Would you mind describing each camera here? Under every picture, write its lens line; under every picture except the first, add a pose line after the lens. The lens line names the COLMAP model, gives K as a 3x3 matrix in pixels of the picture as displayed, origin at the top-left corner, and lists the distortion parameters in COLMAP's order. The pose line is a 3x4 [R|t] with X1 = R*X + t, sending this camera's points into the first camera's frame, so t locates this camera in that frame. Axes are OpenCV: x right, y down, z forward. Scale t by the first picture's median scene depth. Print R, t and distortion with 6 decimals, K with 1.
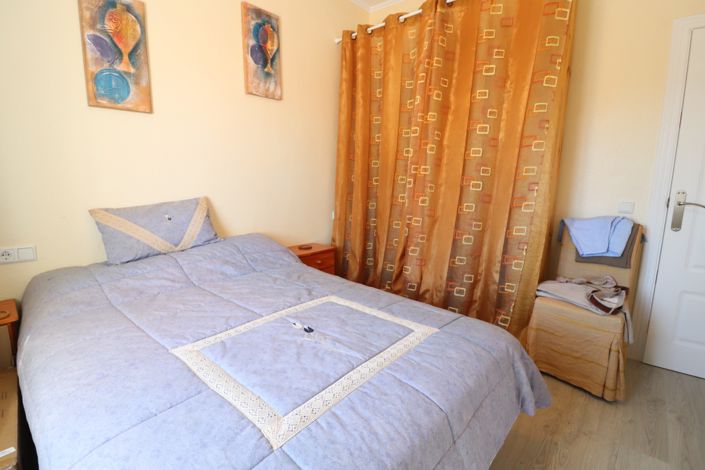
lens RADIAL K [[329.1, 0, 349.6], [0, 329.1, 229.2], [0, 0, 1]] dist [-0.000954, -0.012174]
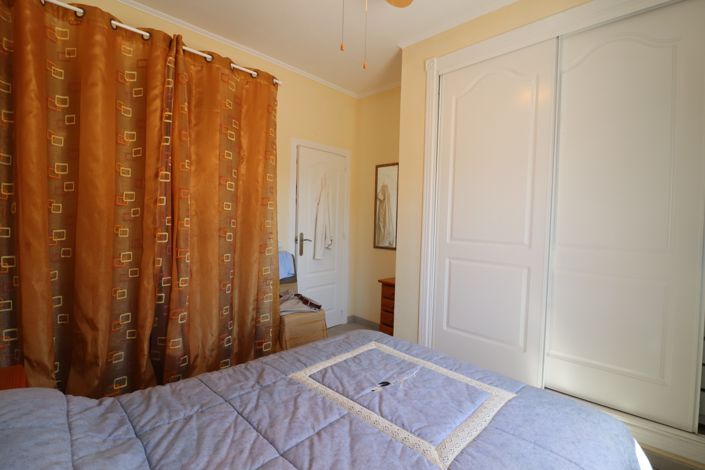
lens RADIAL K [[329.1, 0, 349.6], [0, 329.1, 229.2], [0, 0, 1]] dist [-0.000954, -0.012174]
pose [[0.042579, -0.036391, 0.998430, -1.355894], [0.122421, 0.991996, 0.030936, -0.285413], [-0.991565, 0.120911, 0.046693, 1.125954]]
